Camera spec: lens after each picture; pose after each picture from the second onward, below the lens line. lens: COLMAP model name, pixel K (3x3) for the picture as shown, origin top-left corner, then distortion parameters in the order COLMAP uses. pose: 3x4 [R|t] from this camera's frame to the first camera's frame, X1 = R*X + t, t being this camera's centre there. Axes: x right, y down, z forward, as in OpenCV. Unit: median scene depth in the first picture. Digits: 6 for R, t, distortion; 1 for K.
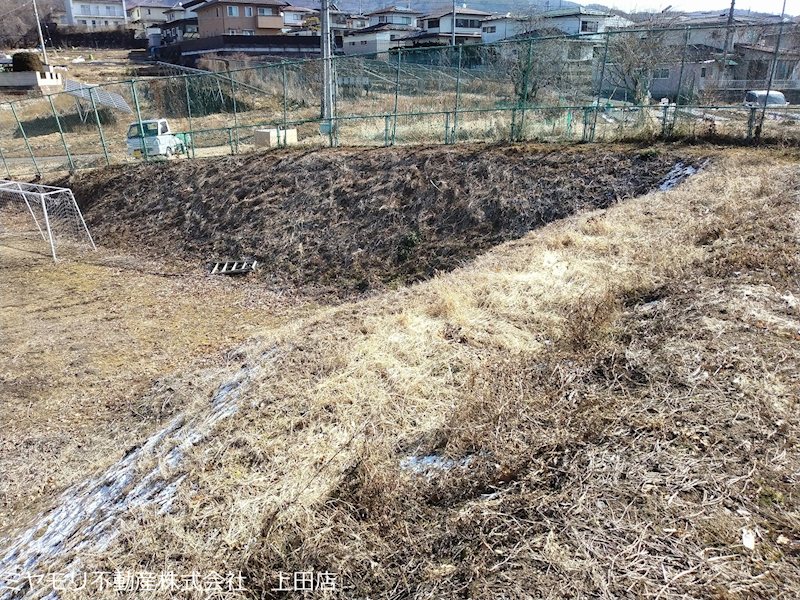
lens RADIAL K [[640.1, 0, 401.8], [0, 640.1, 300.8], [0, 0, 1]] dist [0.003831, -0.020960]
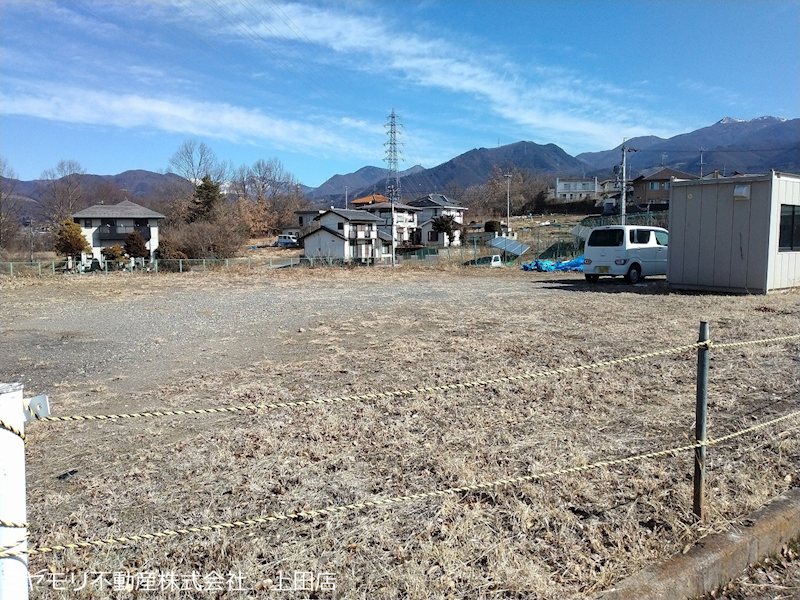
lens RADIAL K [[640.1, 0, 400.4], [0, 640.1, 295.9], [0, 0, 1]] dist [0.003831, -0.020960]
pose [[0.738440, 0.061965, -0.671466, 0.323115], [-0.220698, 0.963135, -0.153830, 0.090861], [0.637180, 0.261785, 0.724893, -0.260849]]
